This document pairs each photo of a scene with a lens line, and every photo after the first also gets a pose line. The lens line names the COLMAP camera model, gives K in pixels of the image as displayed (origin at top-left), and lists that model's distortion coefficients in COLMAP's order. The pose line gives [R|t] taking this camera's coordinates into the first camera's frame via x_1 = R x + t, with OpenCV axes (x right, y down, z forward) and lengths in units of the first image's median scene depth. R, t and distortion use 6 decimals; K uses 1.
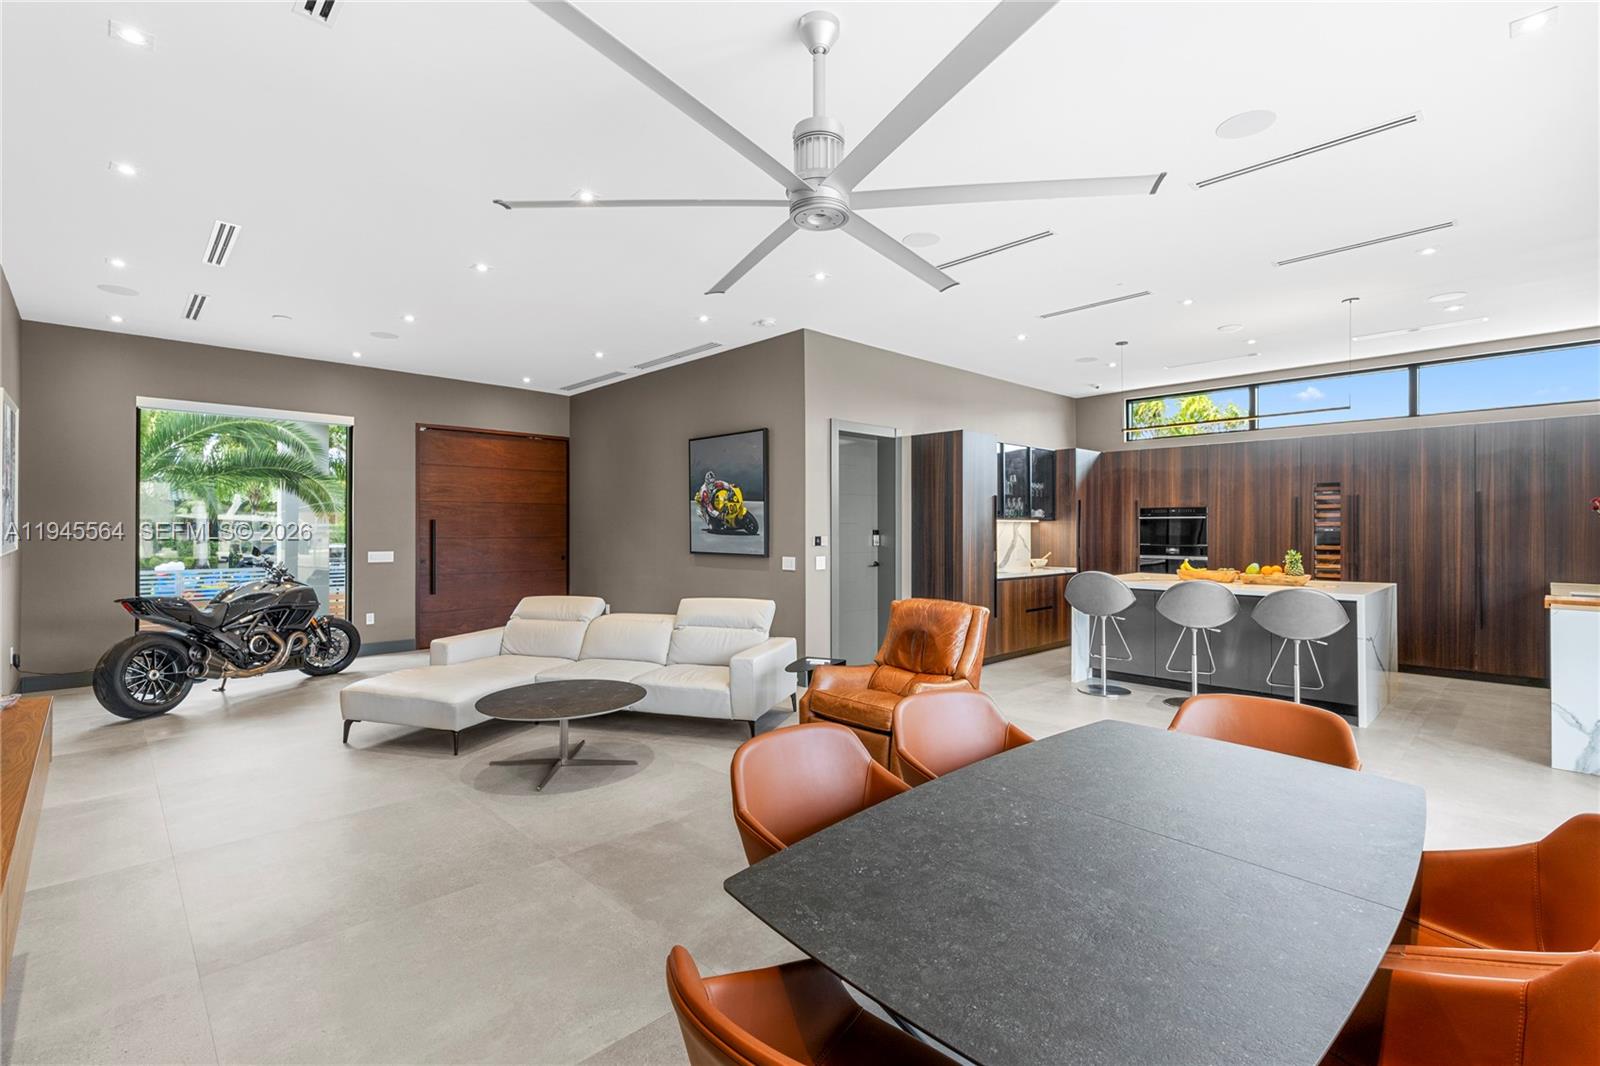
lens RADIAL K [[719.5, 0, 802.7], [0, 719.5, 526.4], [0, 0, 1]] dist [0.003013, 0.000312]
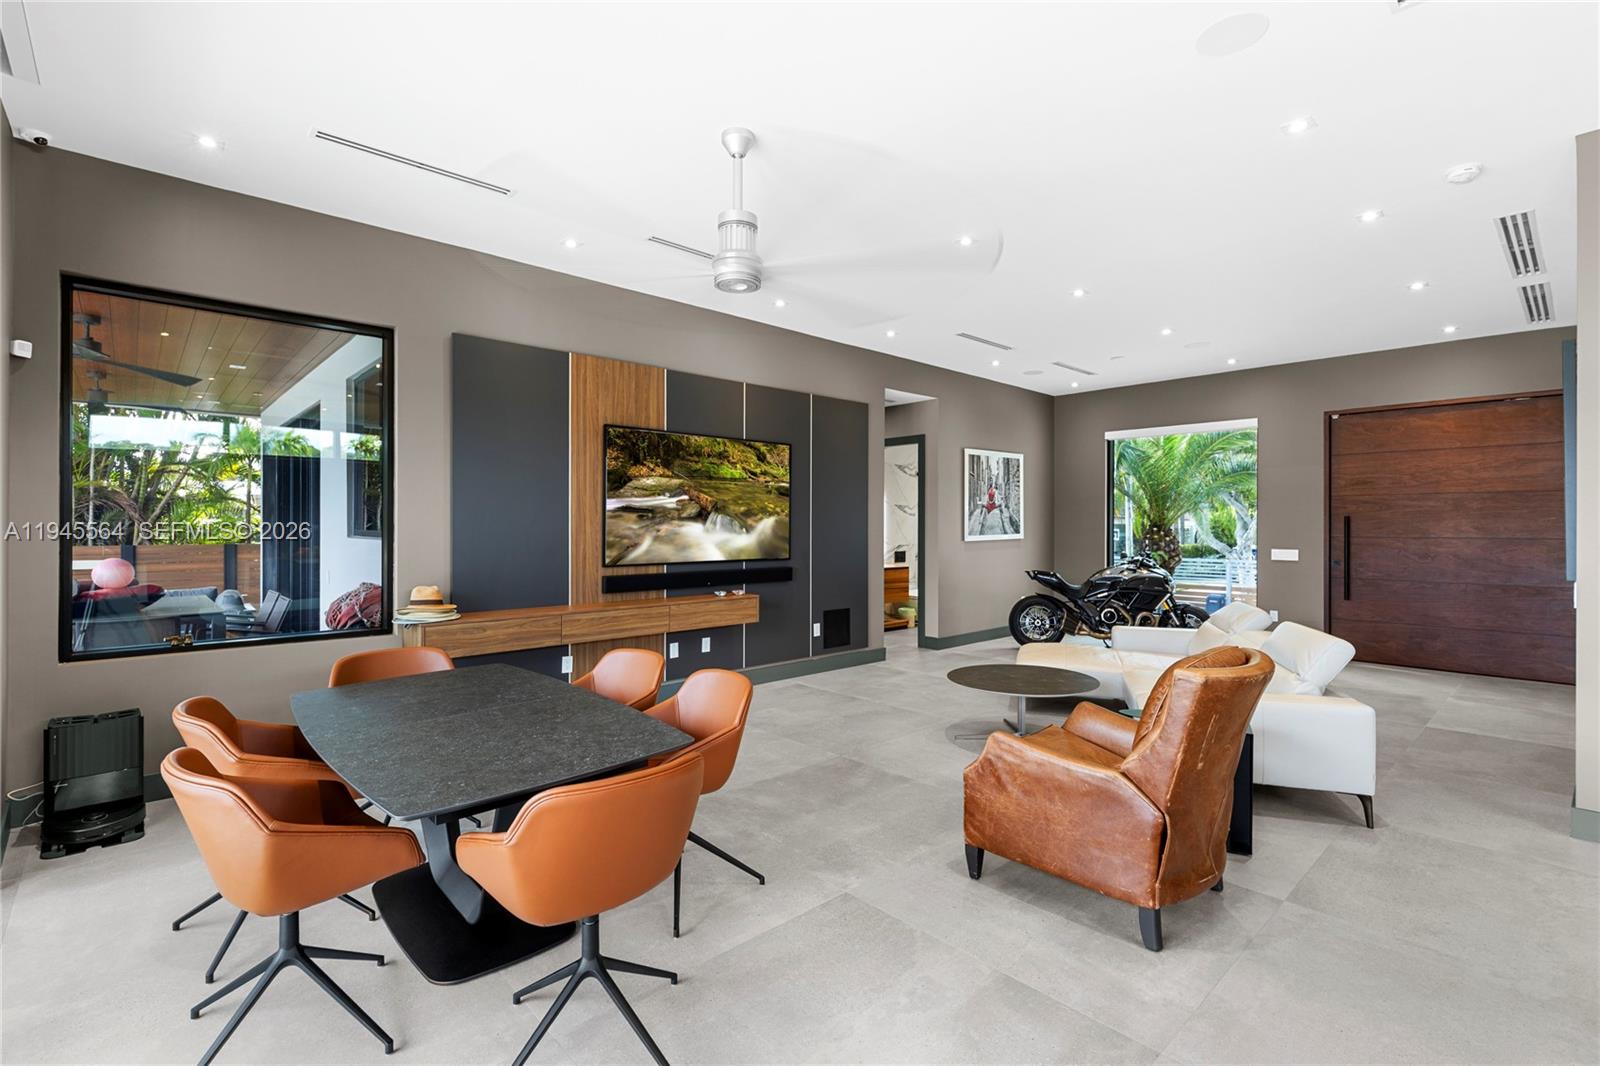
lens RADIAL K [[719.5, 0, 802.7], [0, 719.5, 526.4], [0, 0, 1]] dist [0.003013, 0.000312]
pose [[-0.030081, 0.000158, -0.999547, 0.527127], [0.003515, 0.999994, 0.000053, 0.001028], [0.999541, -0.003512, -0.030082, 0.465891]]
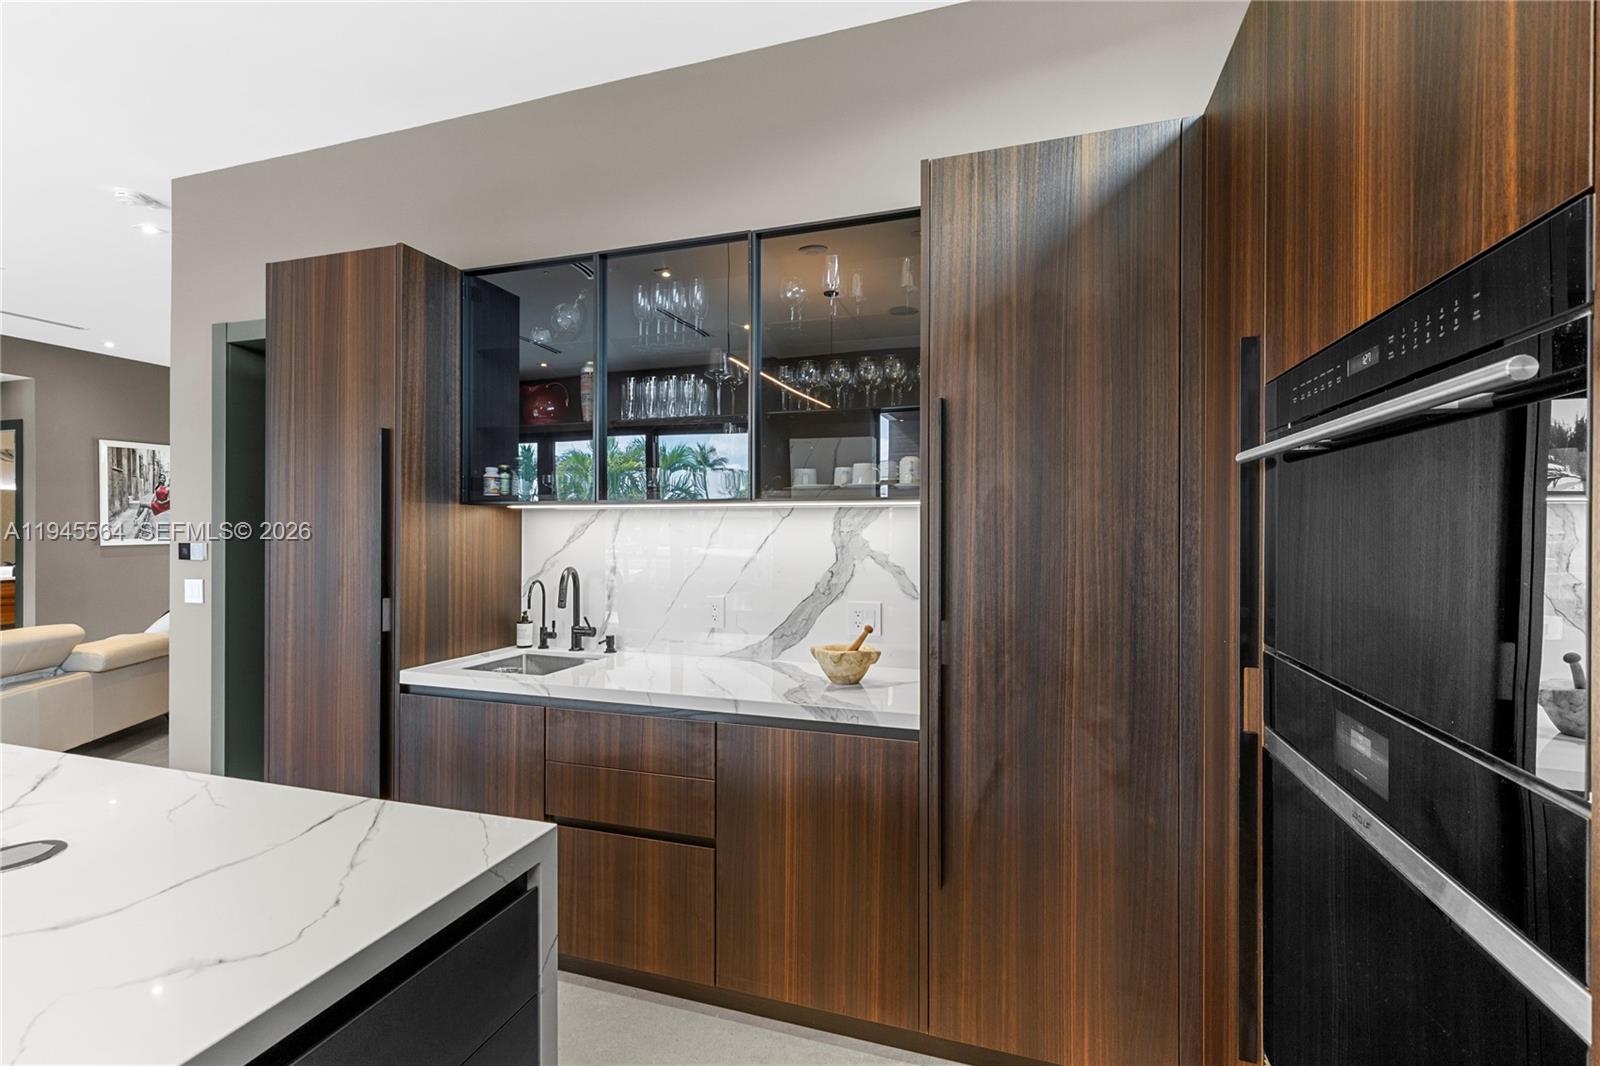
lens RADIAL K [[725.1, 0, 800.0], [0, 725.1, 533.0], [0, 0, 1]] dist [-0.000797, -0.000571]
pose [[0.465882, 0.005069, -0.884832, 0.754432], [0.001551, 0.999977, 0.006545, 0.003089], [0.884845, -0.004421, 0.465864, 1.180080]]
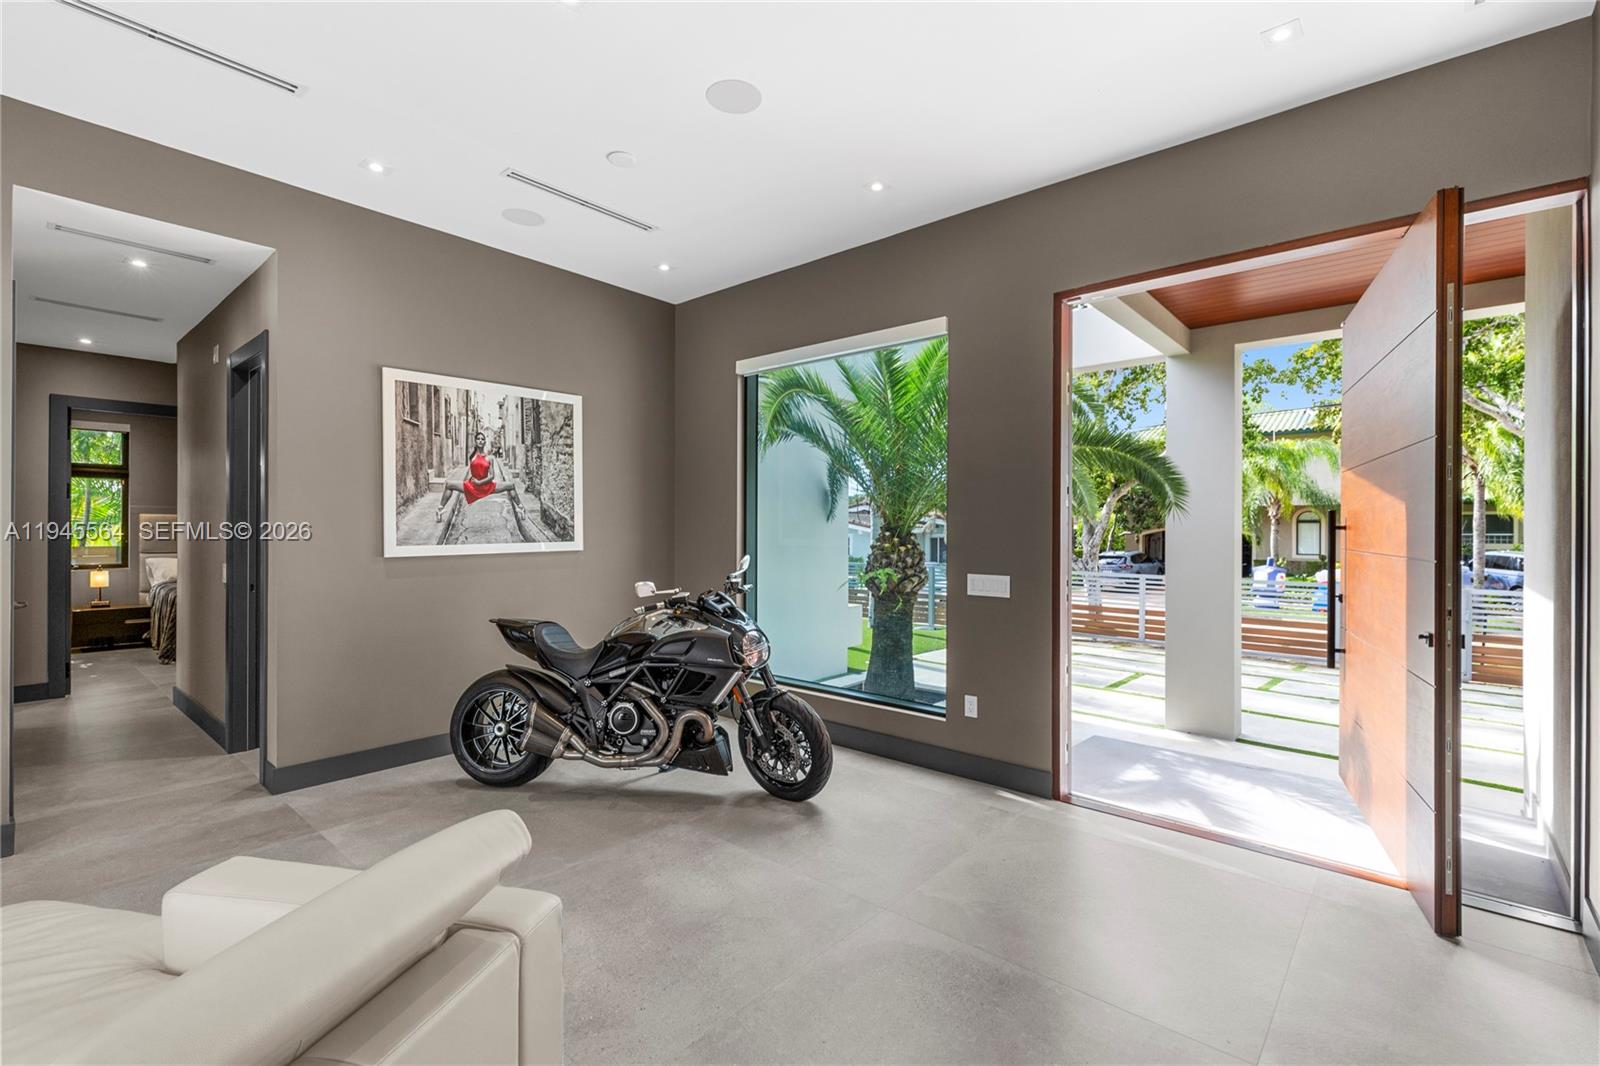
lens RADIAL K [[725.1, 0, 800.0], [0, 725.1, 533.0], [0, 0, 1]] dist [-0.000797, -0.000571]
pose [[0.081278, 0.003836, -0.996684, -0.126196], [0.000707, 0.999992, 0.003907, 0.005048], [0.996691, -0.001022, 0.081275, 1.045915]]
